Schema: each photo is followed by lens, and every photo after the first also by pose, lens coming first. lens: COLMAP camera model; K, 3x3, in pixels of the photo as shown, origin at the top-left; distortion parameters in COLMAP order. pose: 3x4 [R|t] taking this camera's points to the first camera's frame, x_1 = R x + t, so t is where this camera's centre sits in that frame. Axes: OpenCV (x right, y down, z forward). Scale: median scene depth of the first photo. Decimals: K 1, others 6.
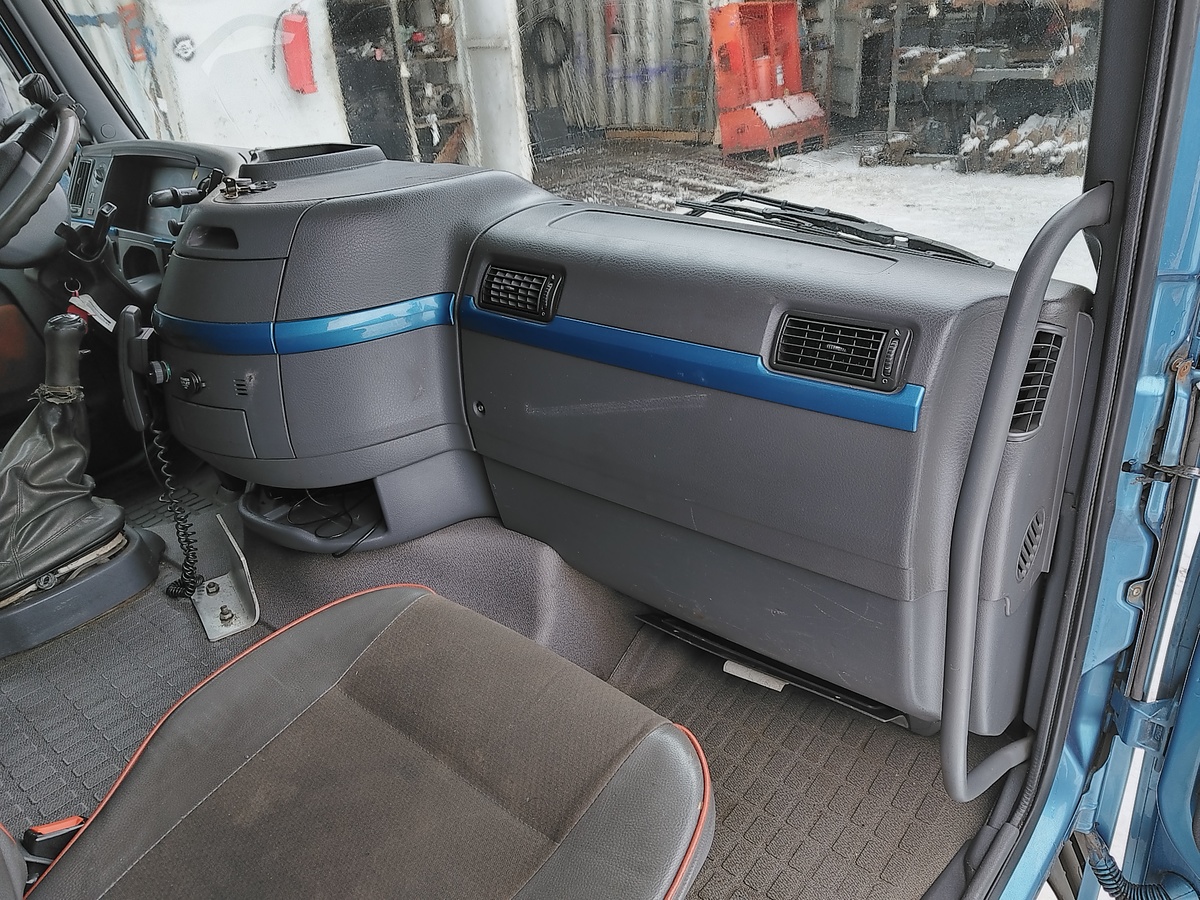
lens RADIAL K [[889.0, 0, 600.0], [0, 889.0, 450.0], [0, 0, 1]] dist [0.050145, -0.042504]
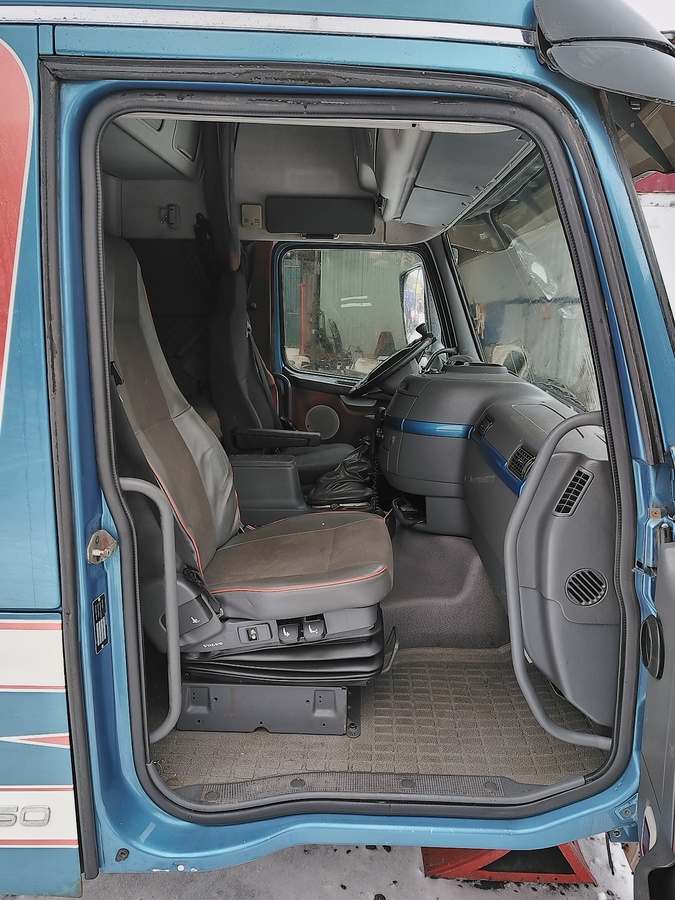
lens RADIAL K [[666.7, 0, 346.3], [0, 666.7, 447.8], [0, 0, 1]] dist [0.050145, -0.042504]
pose [[0.625129, 0.246814, -0.740471, 0.920846], [-0.418188, 0.906942, -0.050745, 0.096916], [0.659039, 0.341378, 0.670170, -0.349480]]
